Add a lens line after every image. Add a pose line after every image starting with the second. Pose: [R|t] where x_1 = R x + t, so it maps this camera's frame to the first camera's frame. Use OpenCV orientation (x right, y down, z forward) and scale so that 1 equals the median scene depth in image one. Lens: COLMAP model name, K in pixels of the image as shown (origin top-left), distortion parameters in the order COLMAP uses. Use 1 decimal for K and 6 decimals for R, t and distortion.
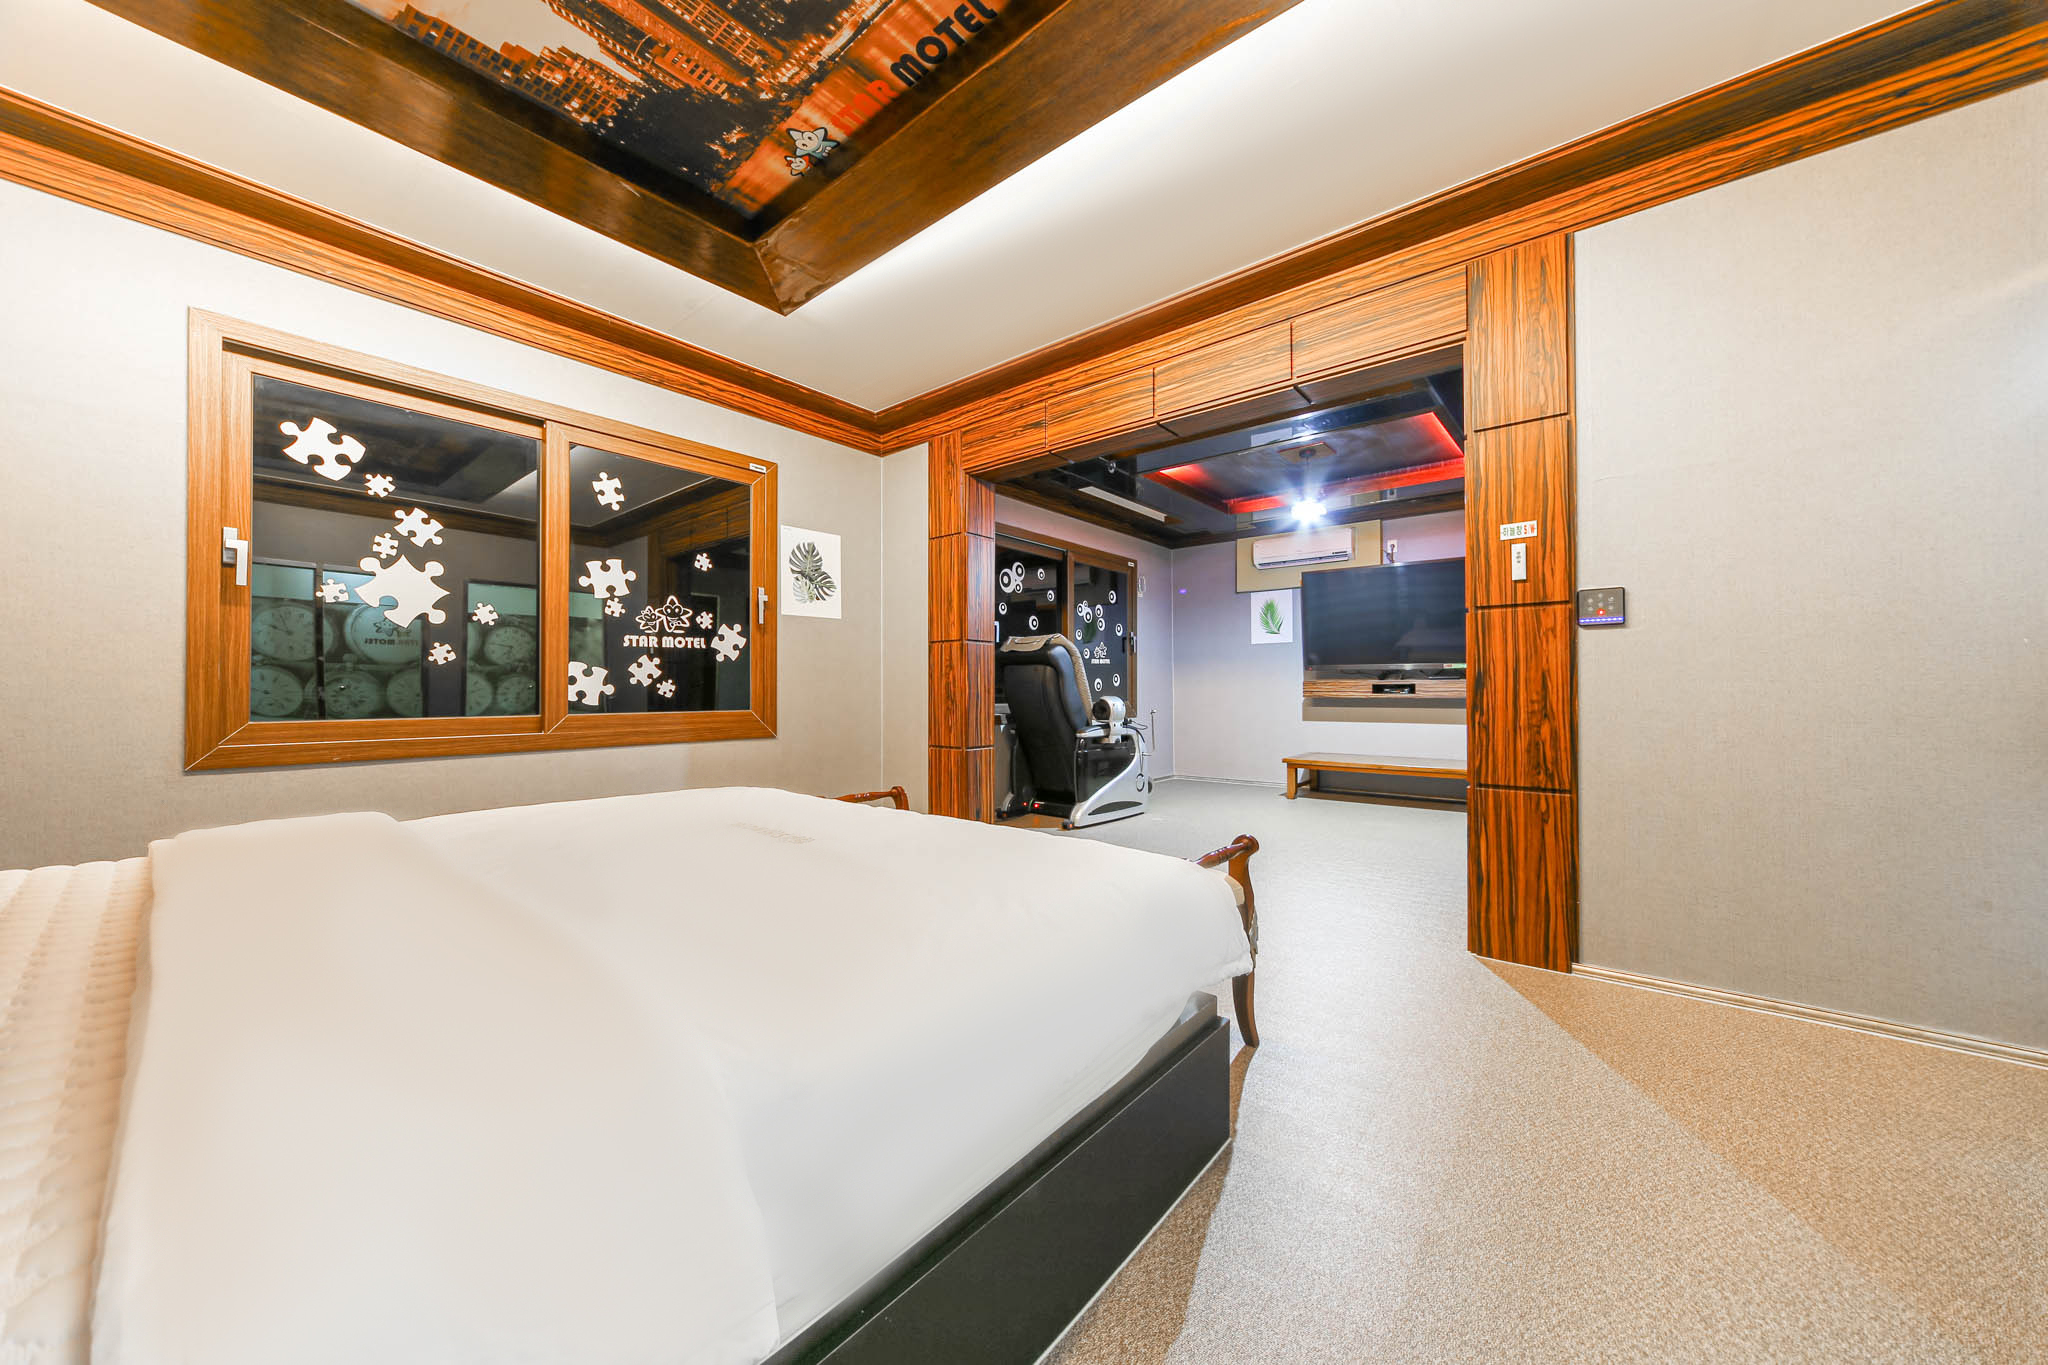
lens RADIAL K [[715.0, 0, 1042.0], [0, 715.0, 684.1], [0, 0, 1]] dist [-0.001511, 0.000666]
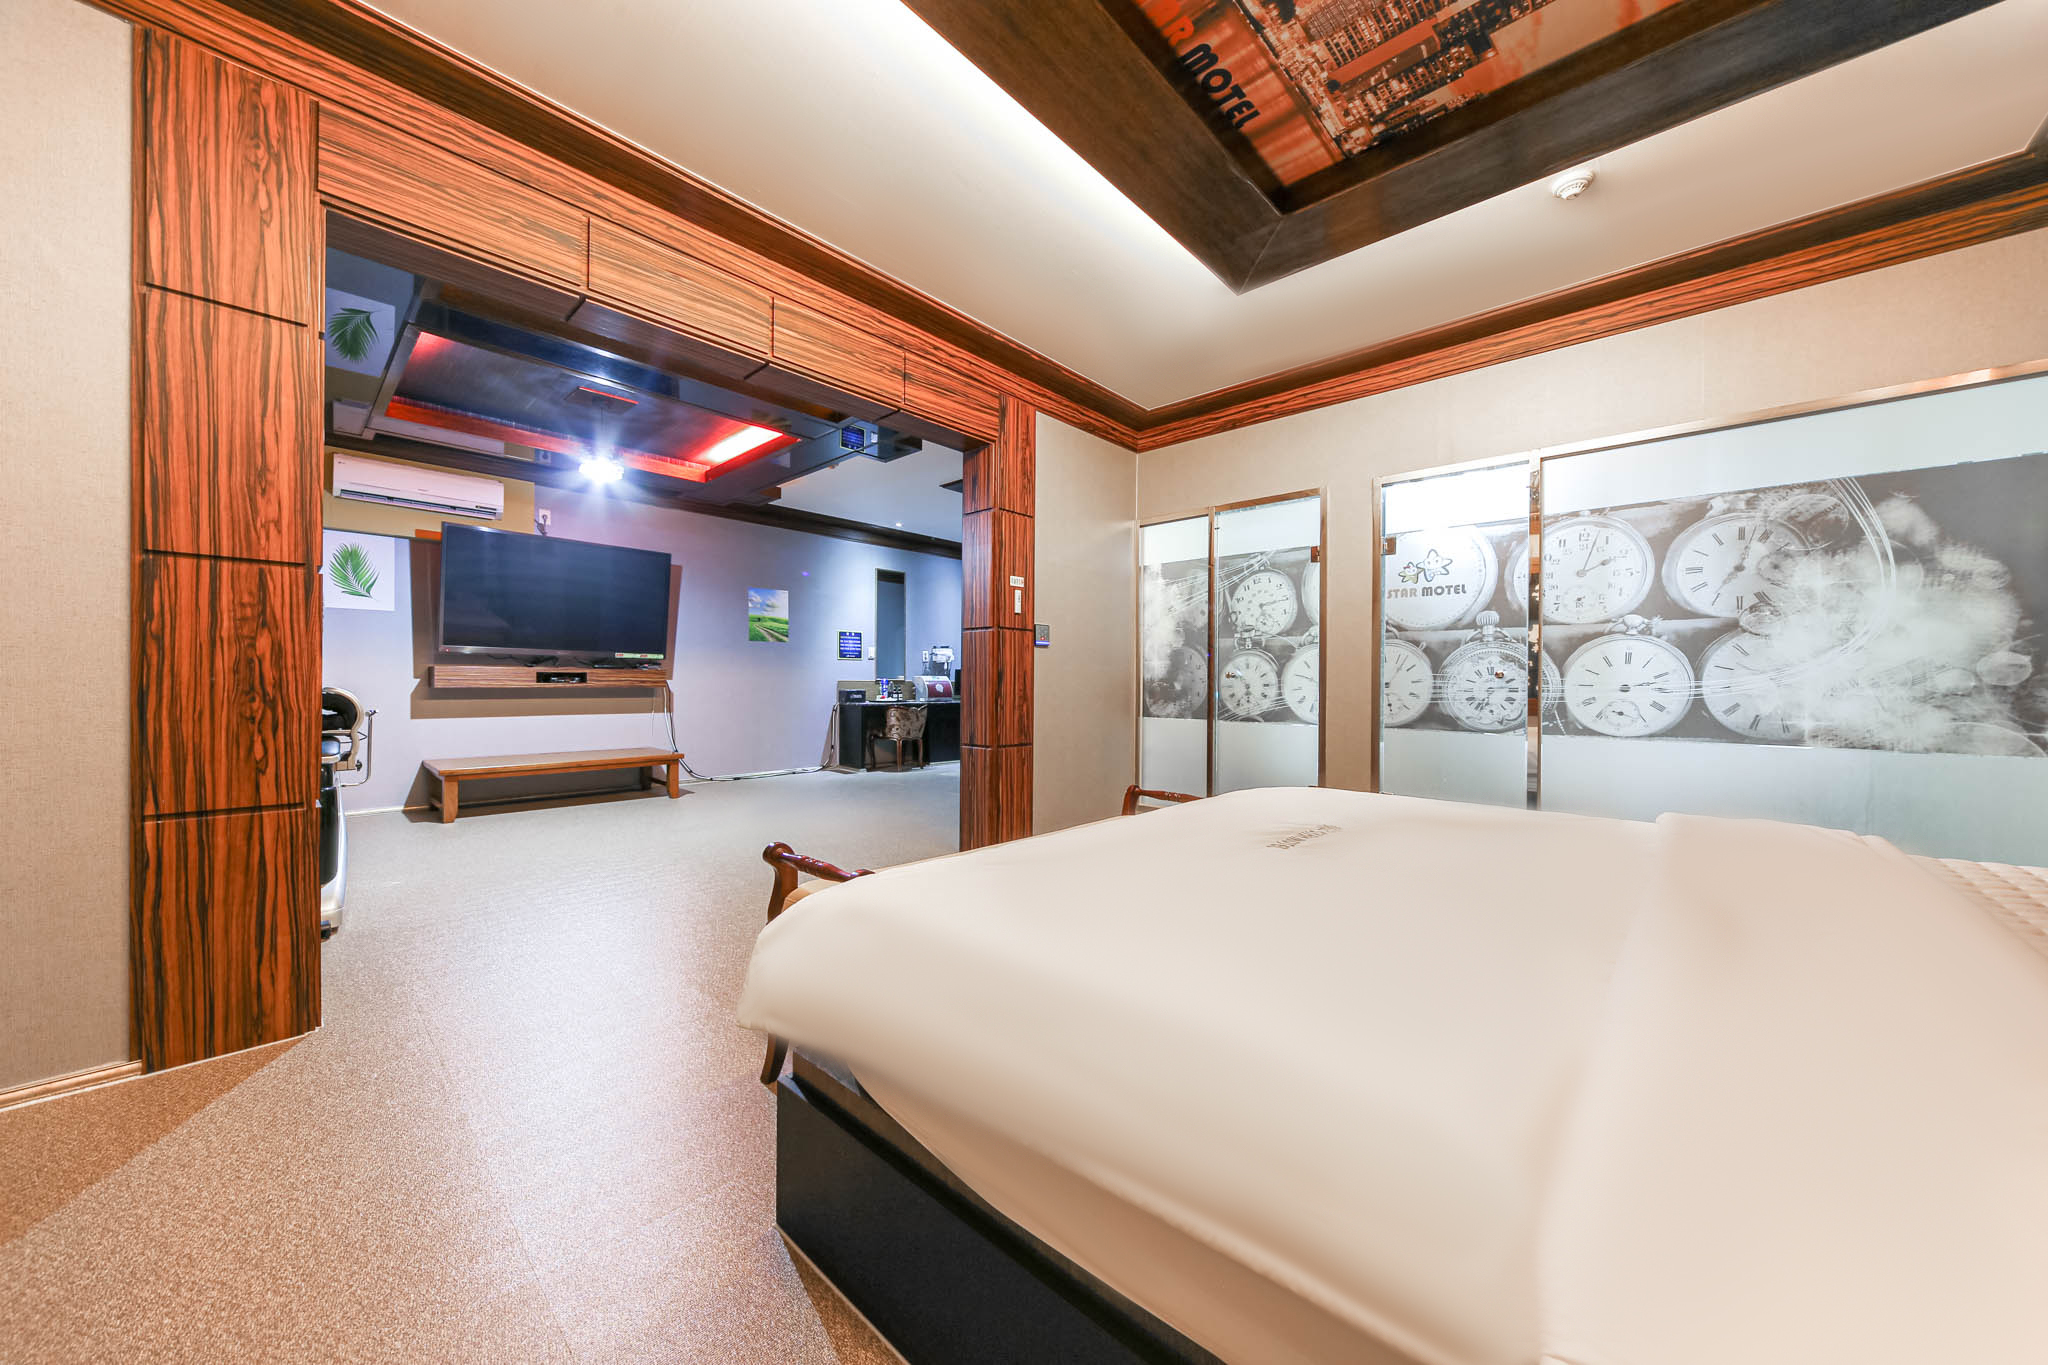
lens RADIAL K [[715.0, 0, 1020.4], [0, 715.0, 684.7], [0, 0, 1]] dist [-0.001511, 0.000666]
pose [[0.068026, -0.001482, 0.997682, -0.920423], [-0.017468, 0.999844, 0.002677, 0.007373], [-0.997531, -0.017610, 0.067989, 0.898212]]
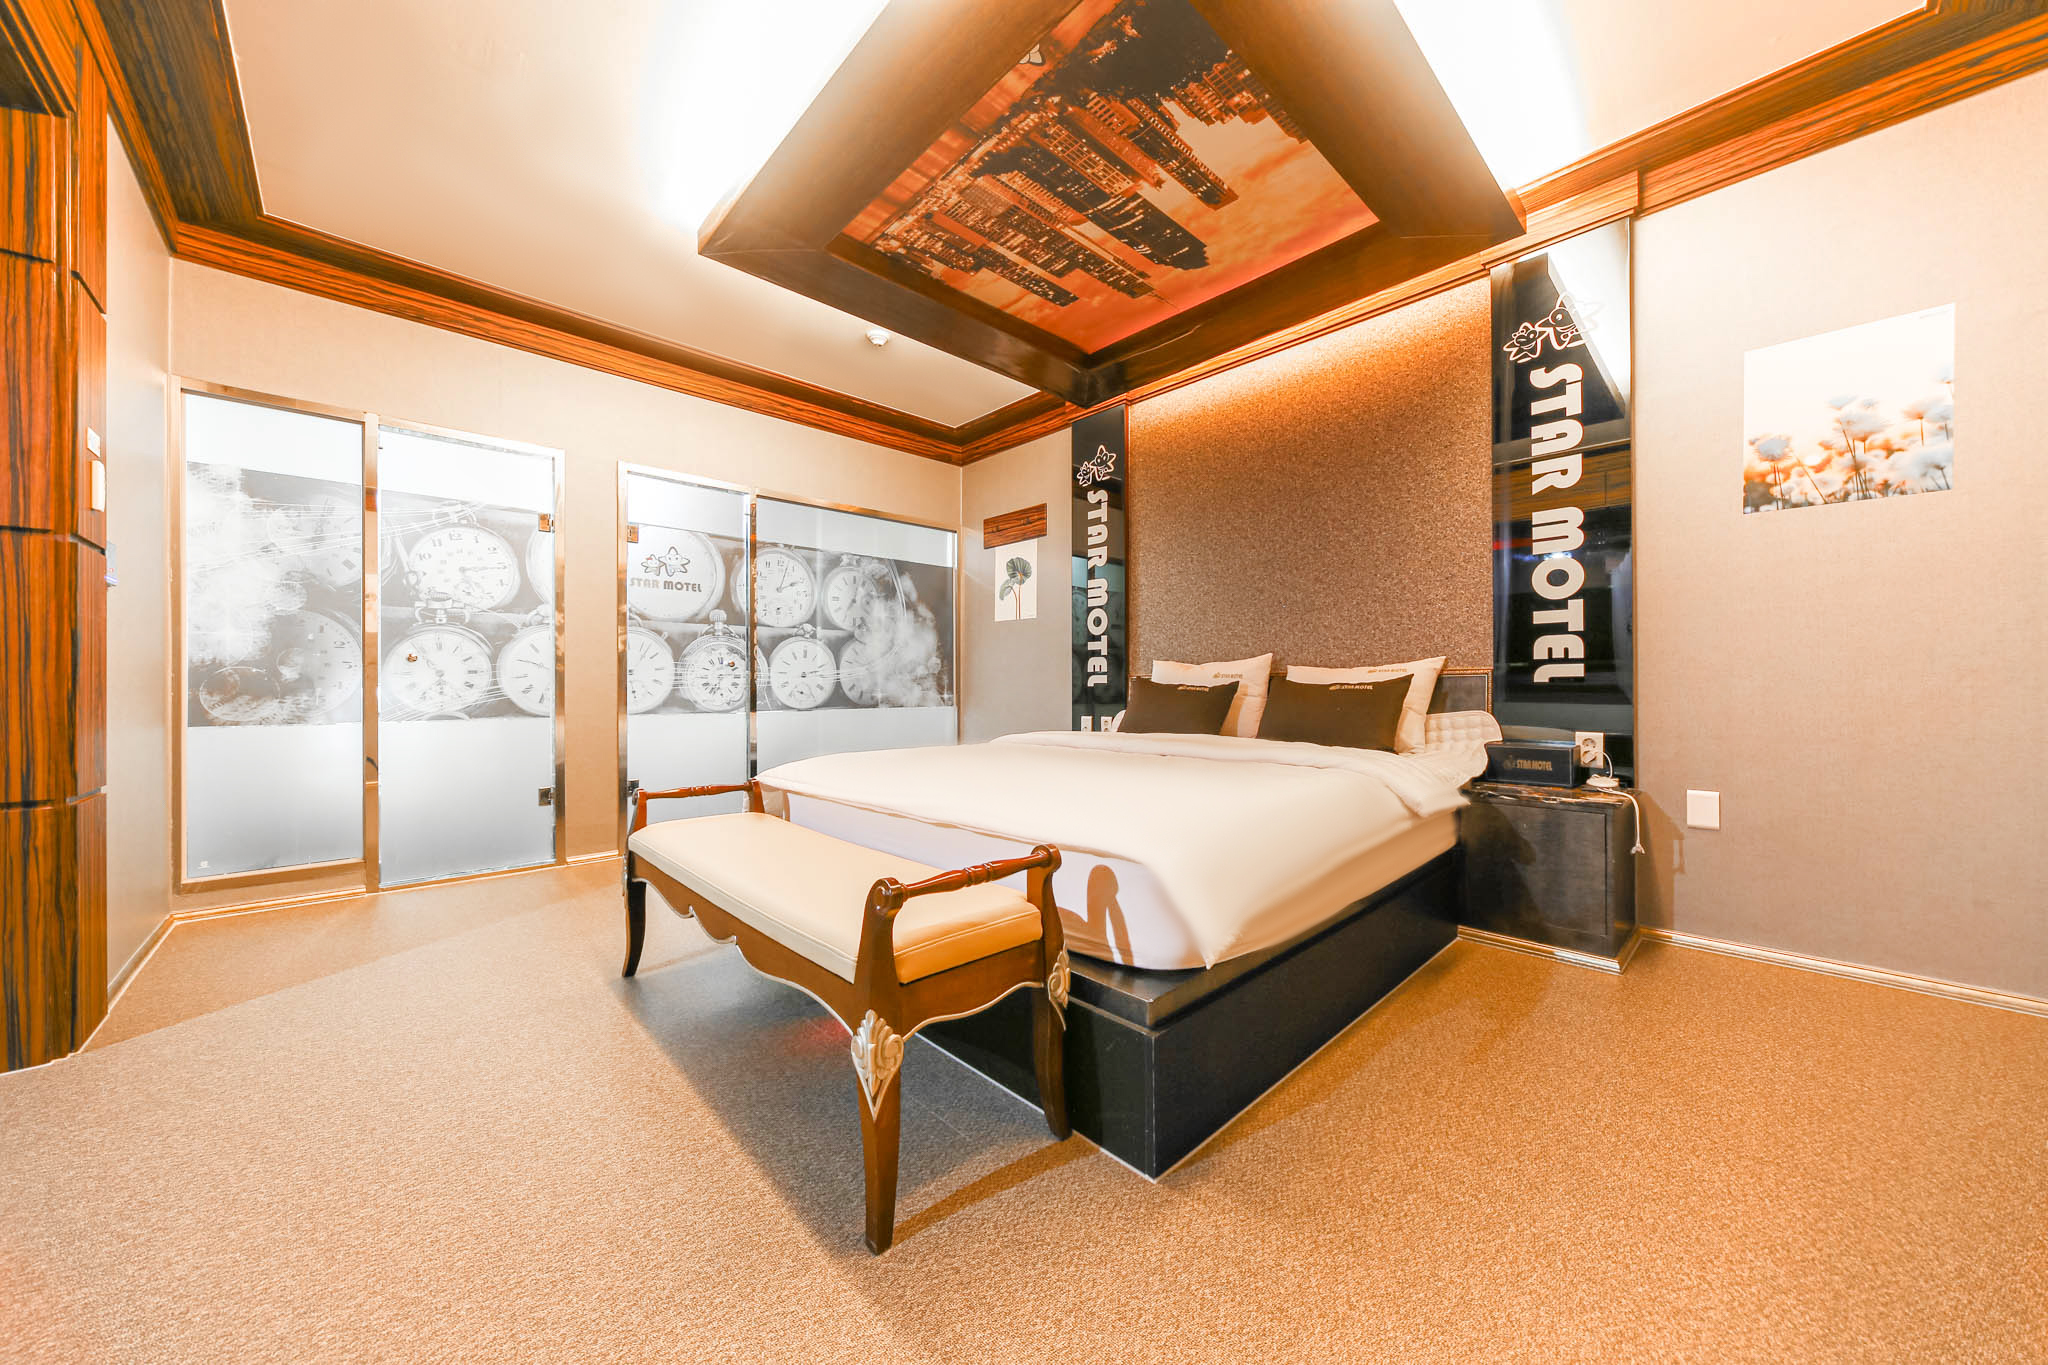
lens RADIAL K [[715.0, 0, 1037.6], [0, 715.0, 684.7], [0, 0, 1]] dist [-0.001511, 0.000666]
pose [[-0.992434, 0.001323, 0.122771, -0.393219], [0.000311, 0.999966, -0.008263, 0.038532], [-0.122778, -0.008162, -0.992401, 1.638522]]
